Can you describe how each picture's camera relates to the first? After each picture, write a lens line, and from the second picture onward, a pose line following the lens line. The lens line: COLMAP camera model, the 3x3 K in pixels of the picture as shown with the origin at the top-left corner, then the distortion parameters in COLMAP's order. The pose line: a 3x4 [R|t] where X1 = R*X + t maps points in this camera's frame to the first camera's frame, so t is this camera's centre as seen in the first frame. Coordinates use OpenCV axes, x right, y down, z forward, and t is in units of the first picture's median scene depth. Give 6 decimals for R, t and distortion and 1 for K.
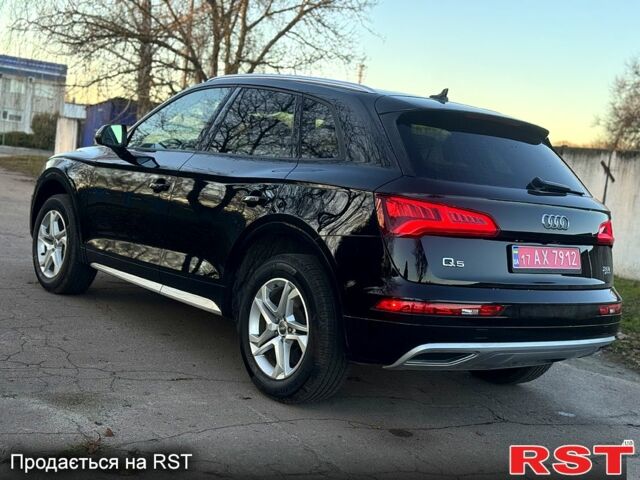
lens RADIAL K [[946.3, 0, 318.3], [0, 946.3, 241.9], [0, 0, 1]] dist [0.143897, -0.035959]
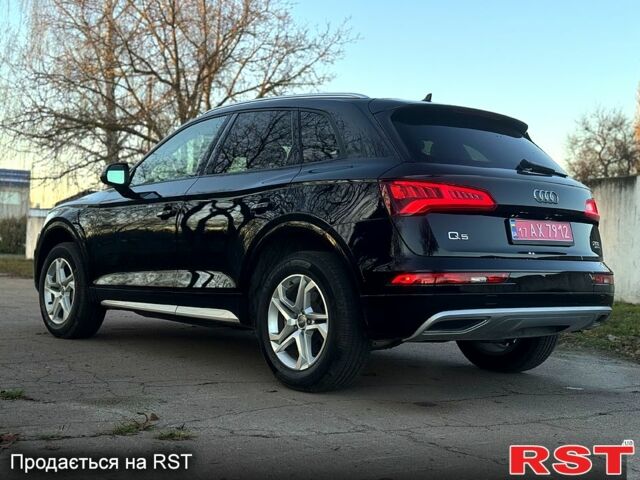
lens RADIAL K [[951.5, 0, 322.1], [0, 951.5, 238.6], [0, 0, 1]] dist [0.135888, 0.005033]
pose [[0.995201, -0.087963, 0.042867, -0.051210], [0.091805, 0.990950, -0.097926, 0.103302], [-0.033865, 0.101391, 0.994270, -0.061160]]
